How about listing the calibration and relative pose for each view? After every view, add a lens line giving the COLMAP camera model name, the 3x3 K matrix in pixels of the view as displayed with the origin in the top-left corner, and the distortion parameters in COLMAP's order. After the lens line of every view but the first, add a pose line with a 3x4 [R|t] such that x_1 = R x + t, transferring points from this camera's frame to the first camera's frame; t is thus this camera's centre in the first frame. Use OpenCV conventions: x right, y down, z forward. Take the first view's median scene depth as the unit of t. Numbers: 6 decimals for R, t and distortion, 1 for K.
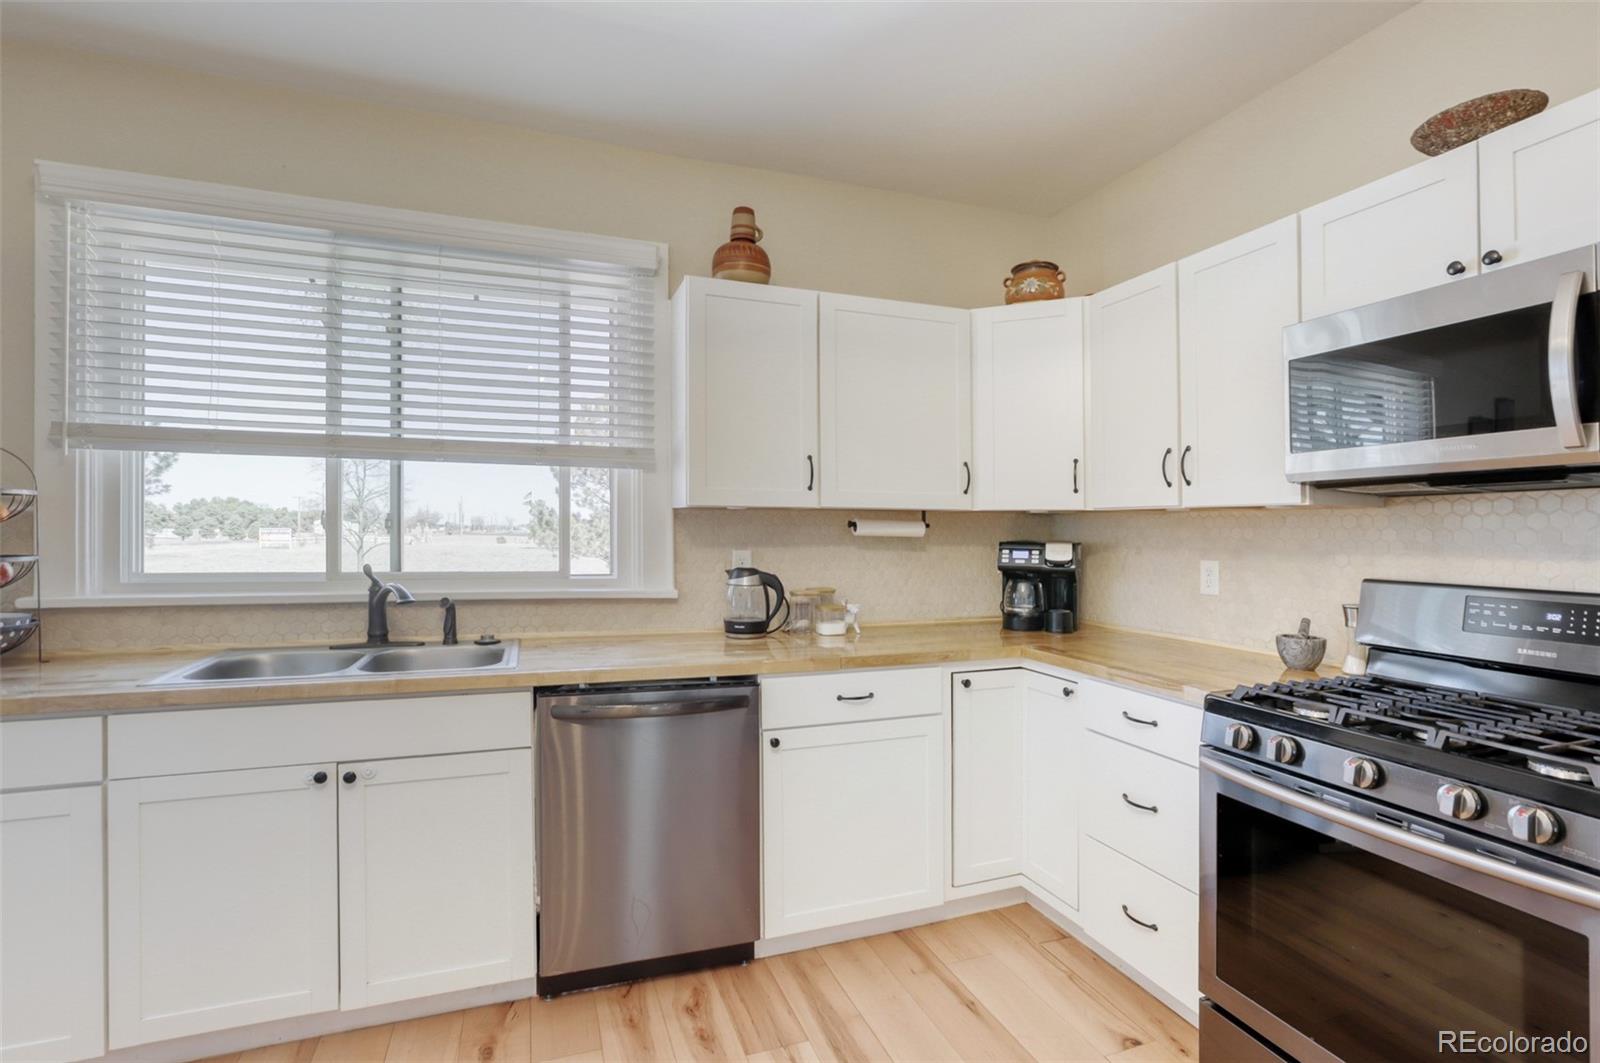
lens RADIAL K [[741.5, 0, 774.8], [0, 741.5, 532.9], [0, 0, 1]] dist [-0.056460, 0.029454]
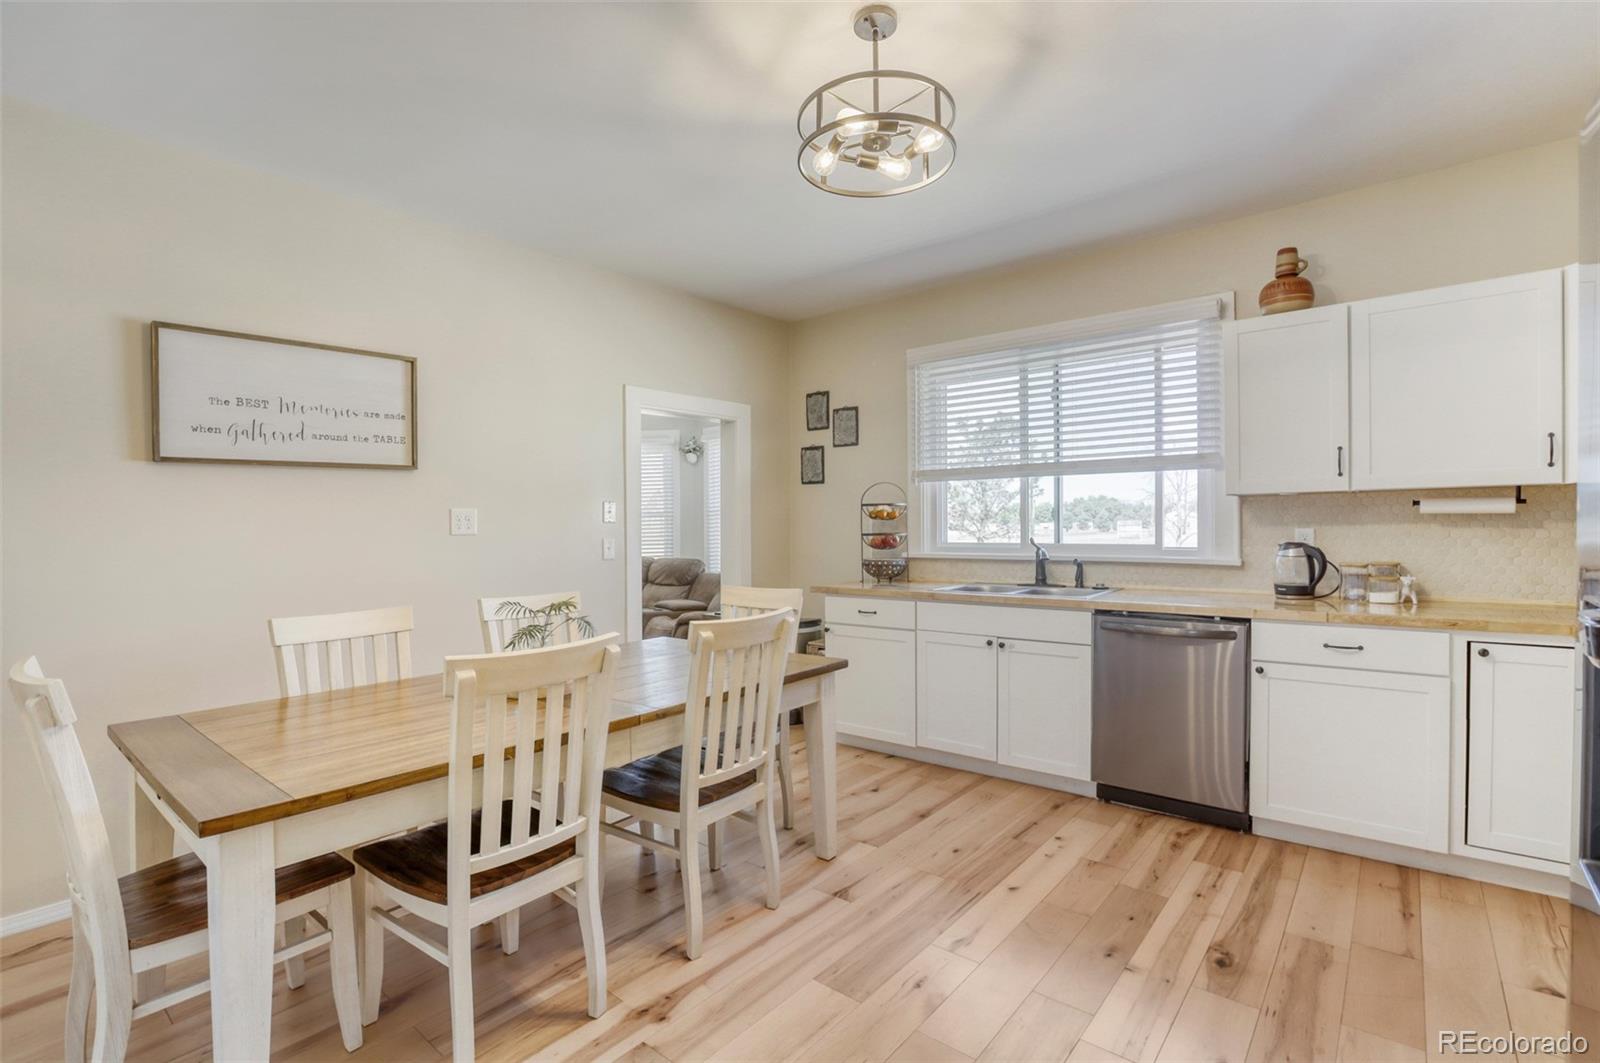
lens RADIAL K [[748.0, 0, 792.9], [0, 748.0, 529.1], [0, 0, 1]] dist [-0.002733, 0.000650]
pose [[0.483782, -0.010175, -0.875130, 0.697149], [0.015465, 0.999876, -0.003077, 0.017230], [0.875052, -0.012045, 0.483879, -0.353601]]
